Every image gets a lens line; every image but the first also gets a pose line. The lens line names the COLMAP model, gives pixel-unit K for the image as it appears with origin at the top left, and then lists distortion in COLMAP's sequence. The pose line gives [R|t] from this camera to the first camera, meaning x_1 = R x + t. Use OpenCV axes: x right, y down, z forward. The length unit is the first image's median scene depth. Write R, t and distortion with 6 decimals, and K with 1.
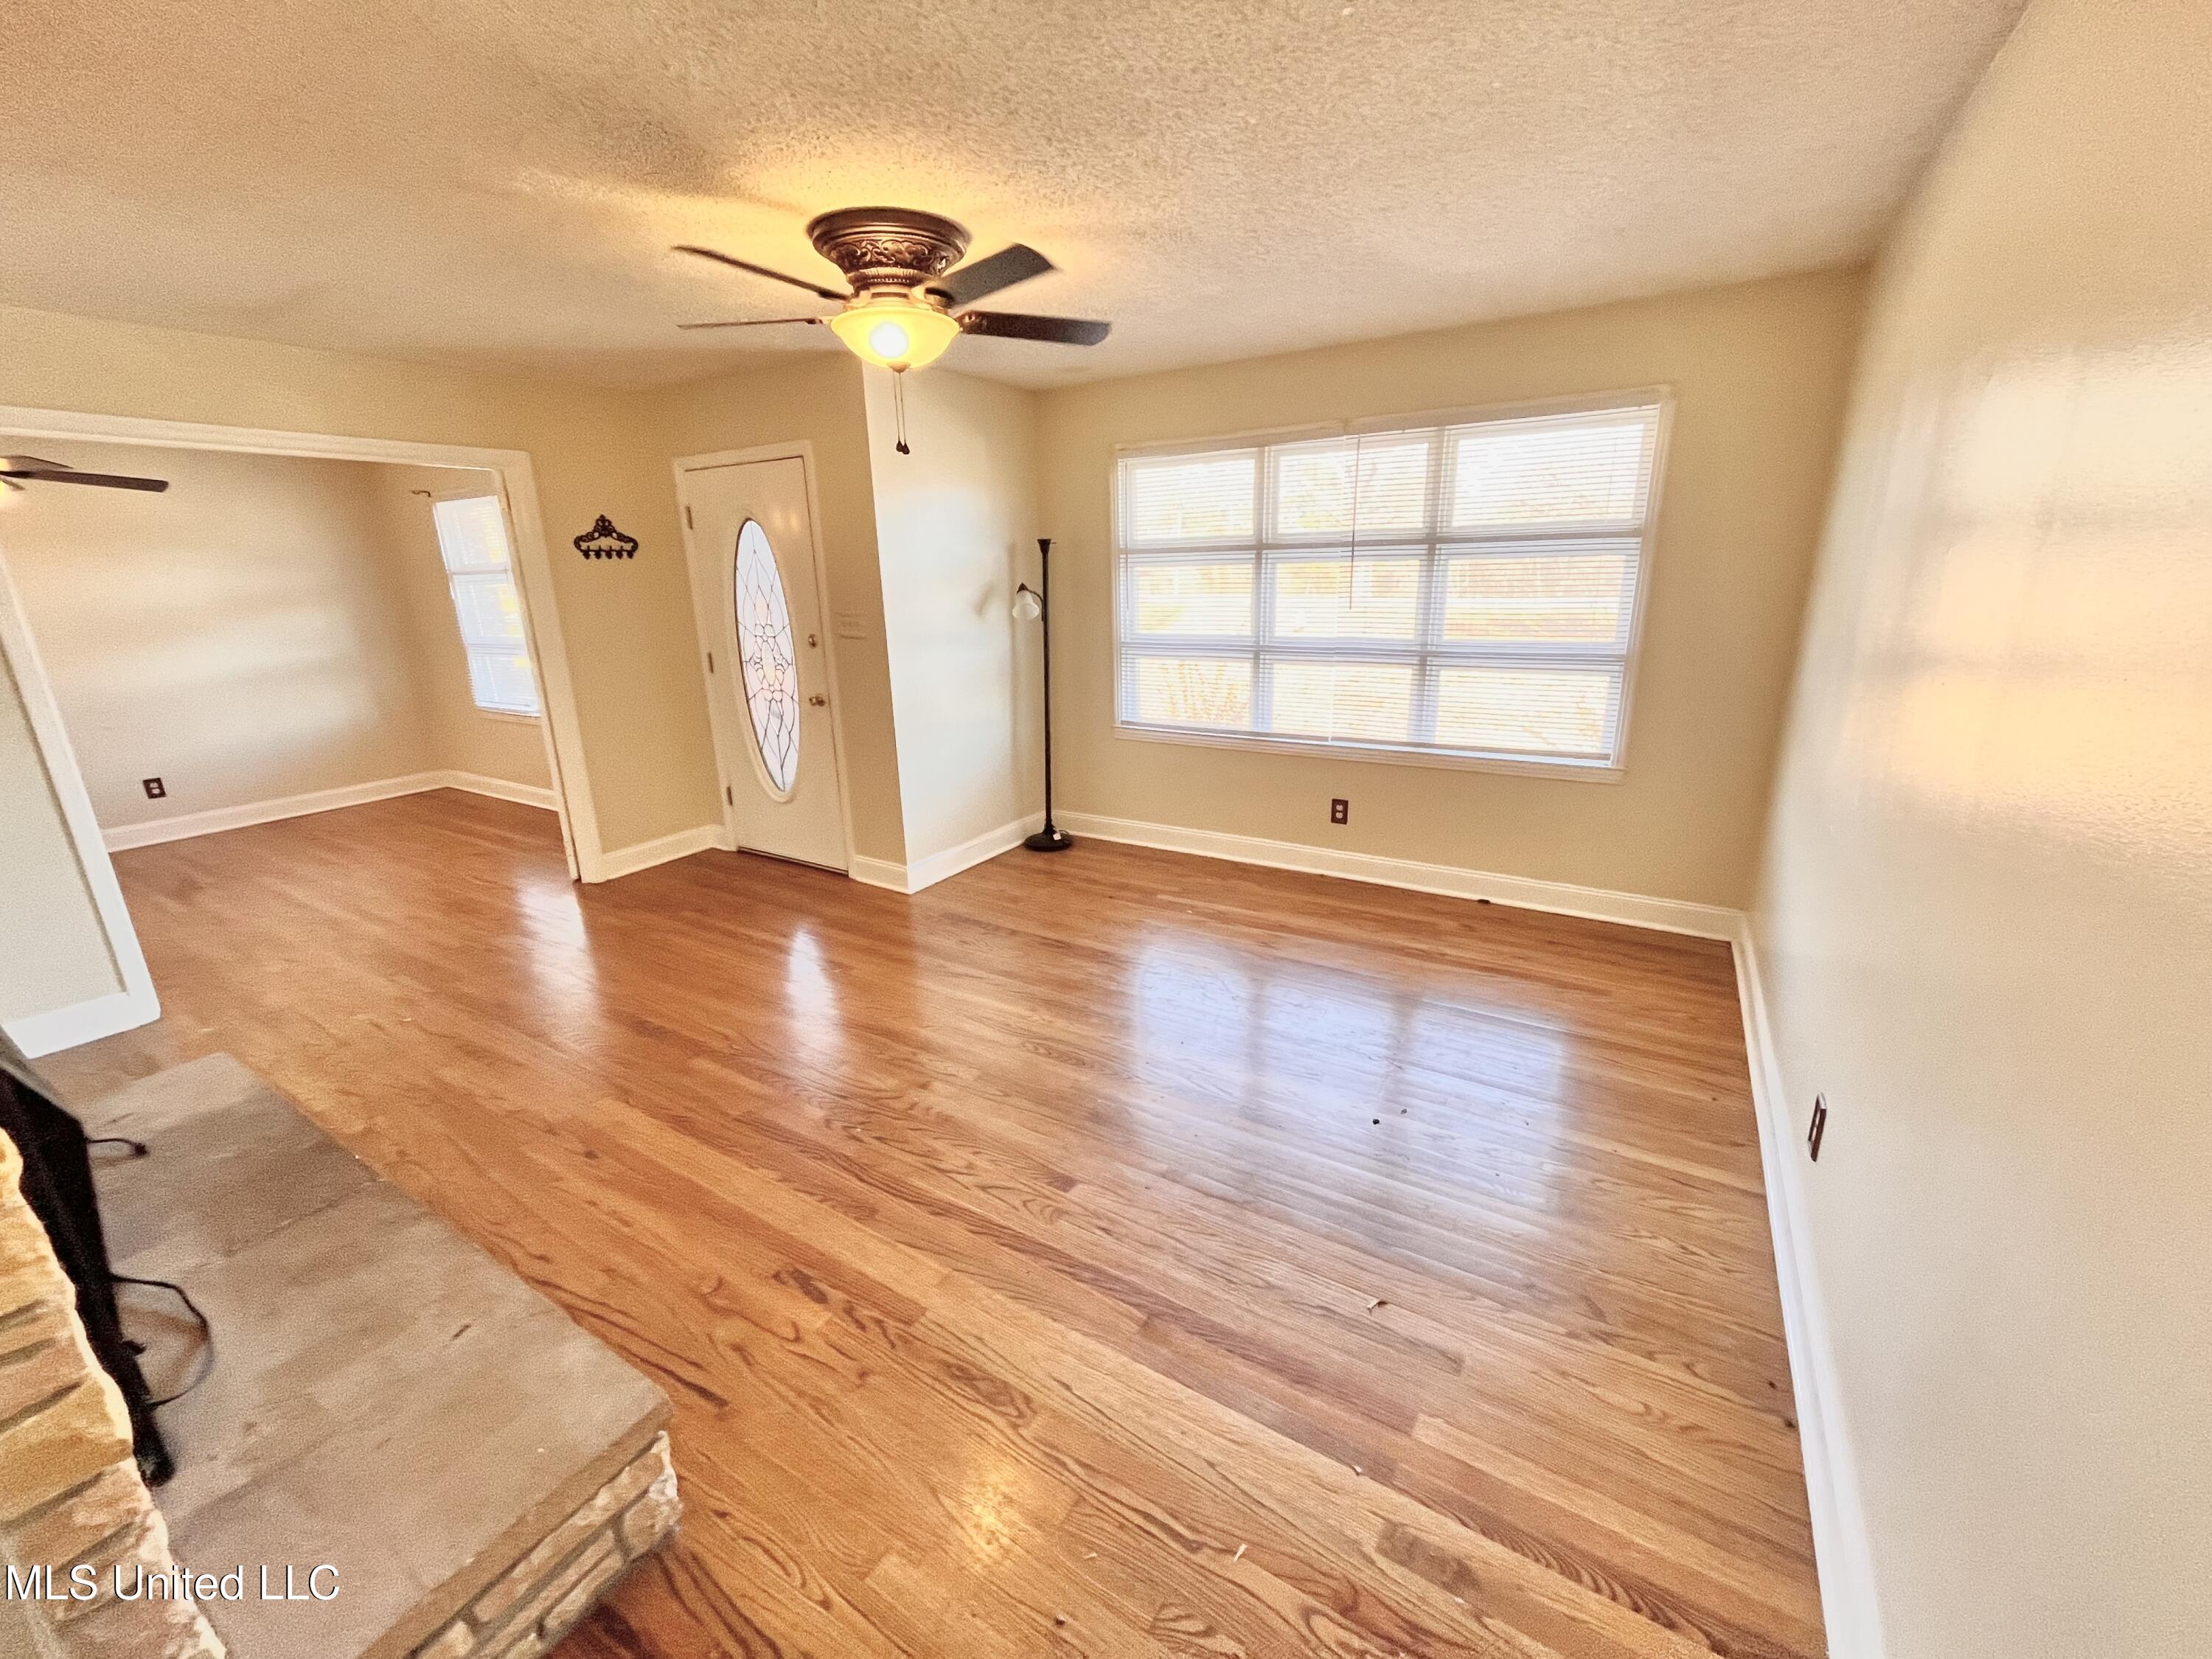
lens RADIAL K [[891.1, 0, 1105.7], [0, 891.1, 834.4], [0, 0, 1]] dist [0.000616, -0.000042]
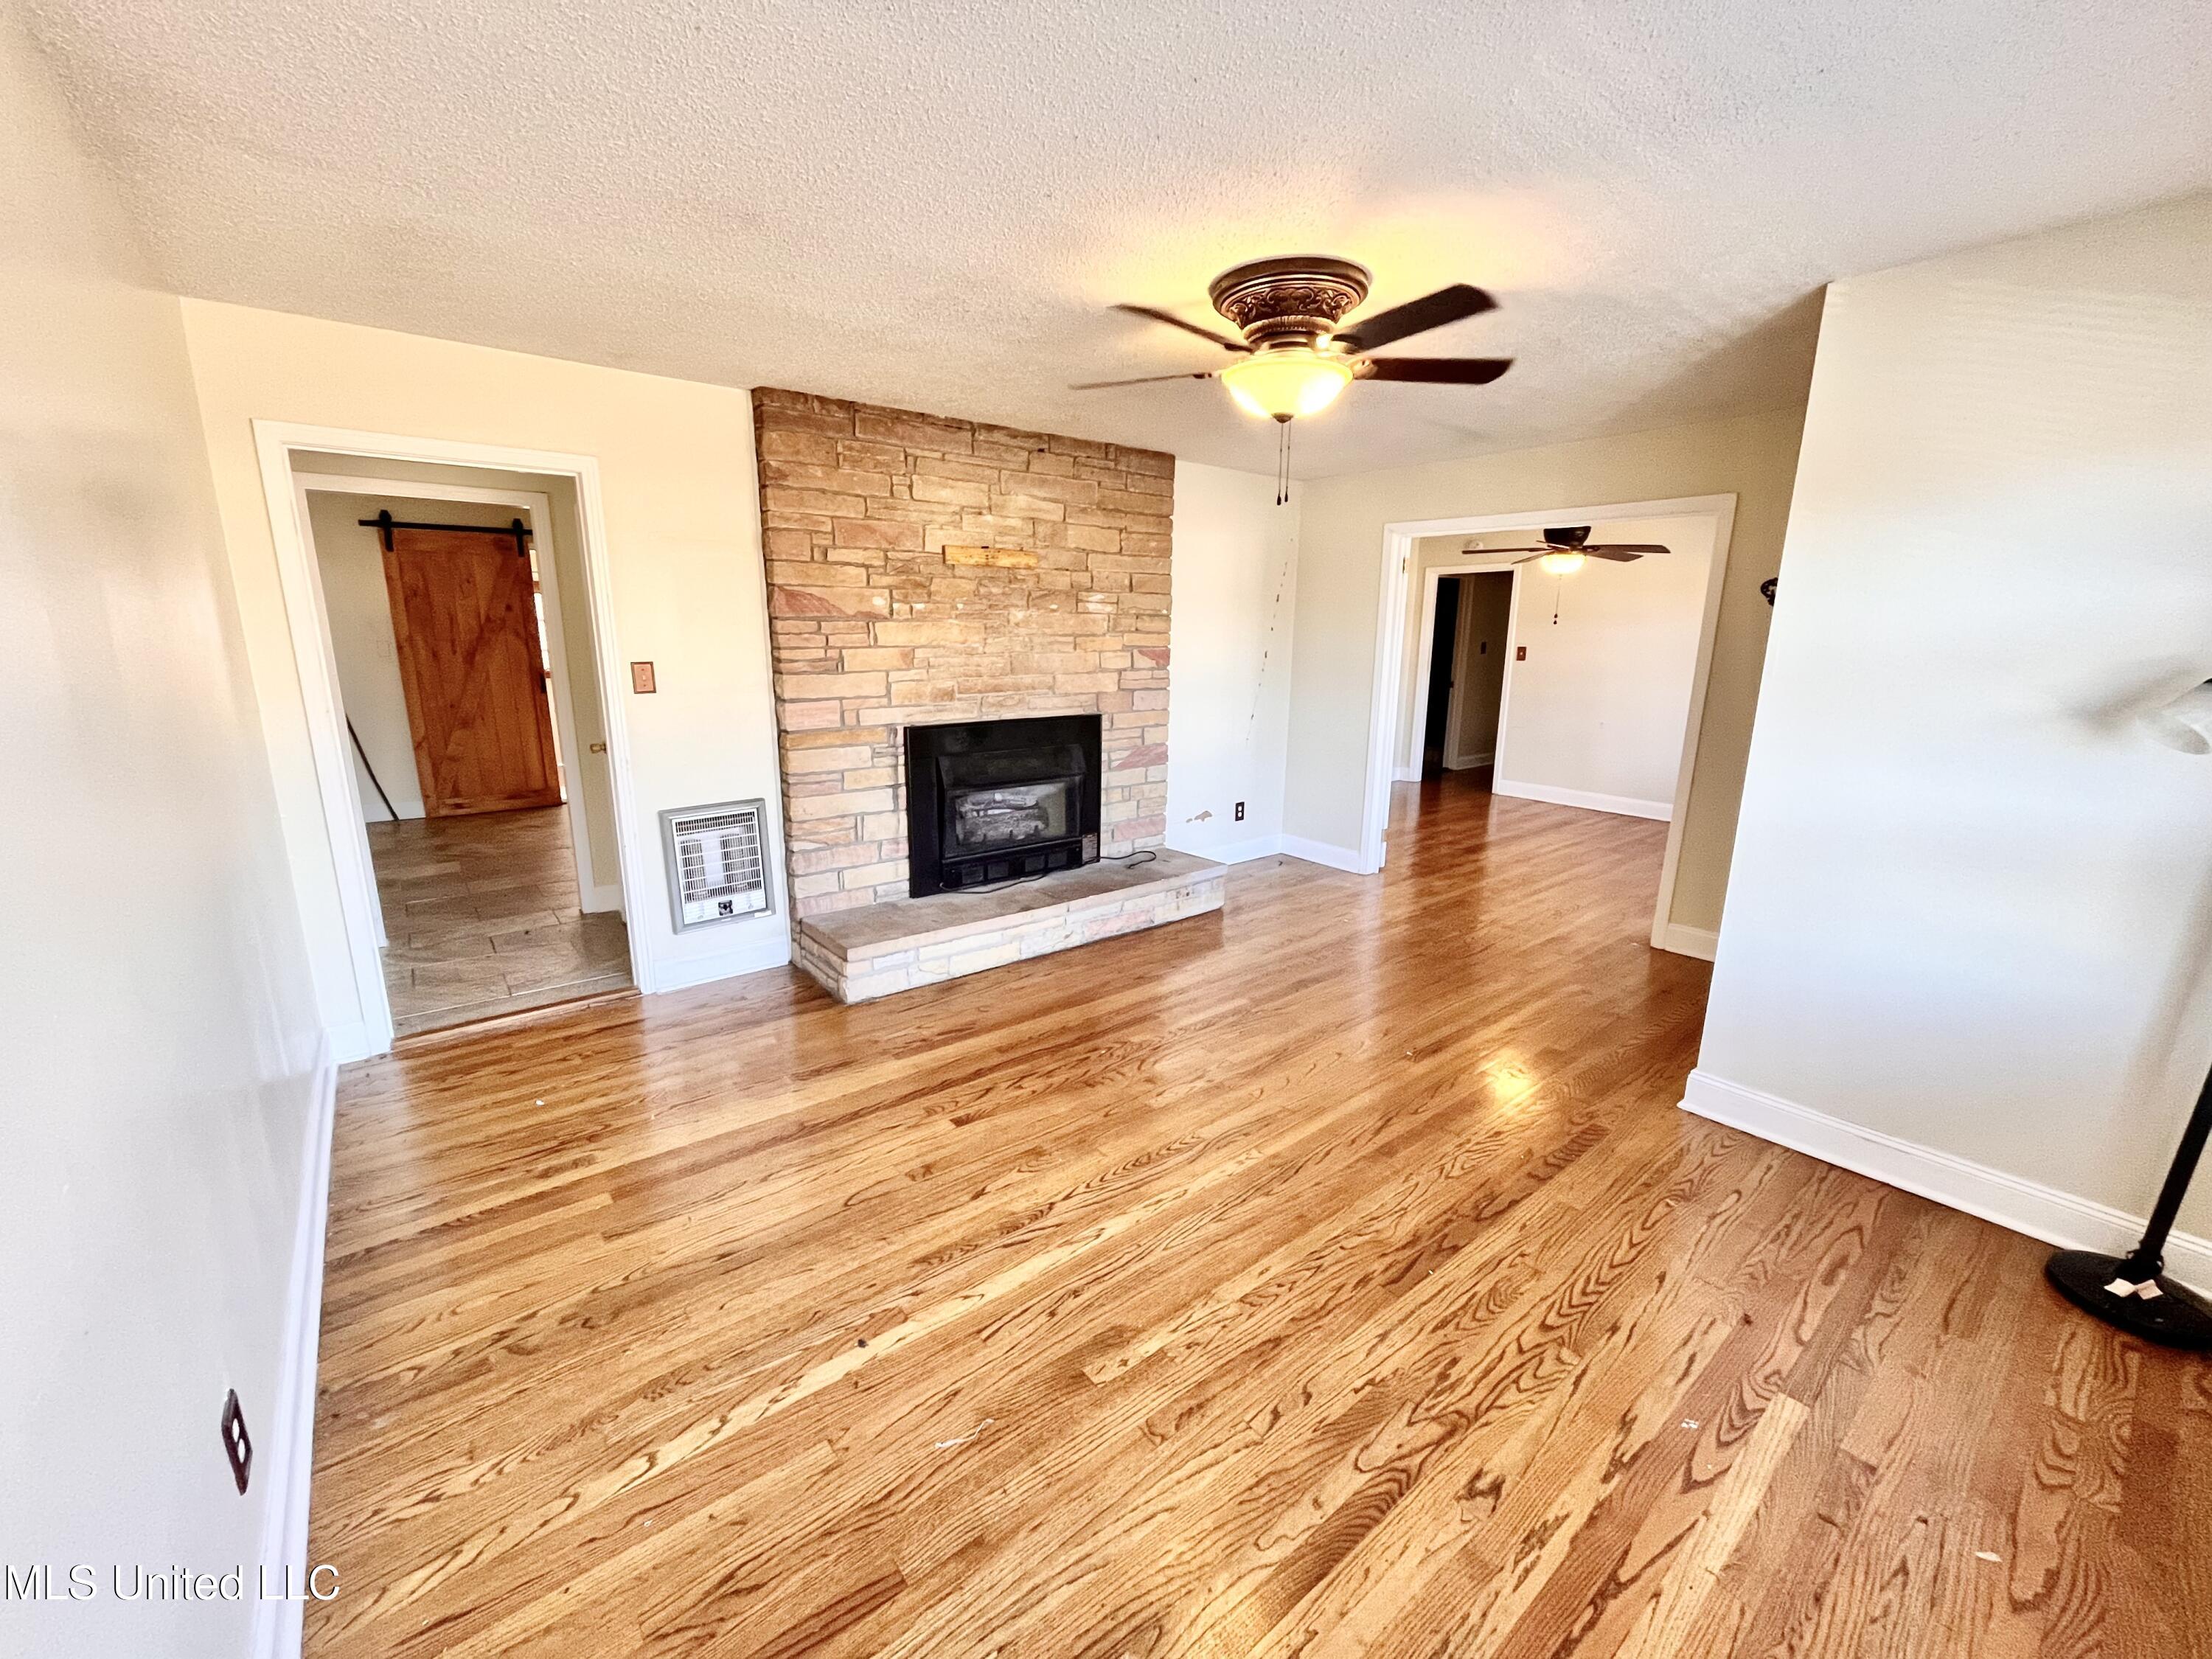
lens RADIAL K [[891.1, 0, 1109.8], [0, 891.1, 822.3], [0, 0, 1]] dist [0.000616, -0.000042]
pose [[-0.326808, 0.222191, -0.918601, 0.914974], [-0.272334, 0.908604, 0.316660, -0.418835], [0.905003, 0.353654, -0.236429, 1.327051]]
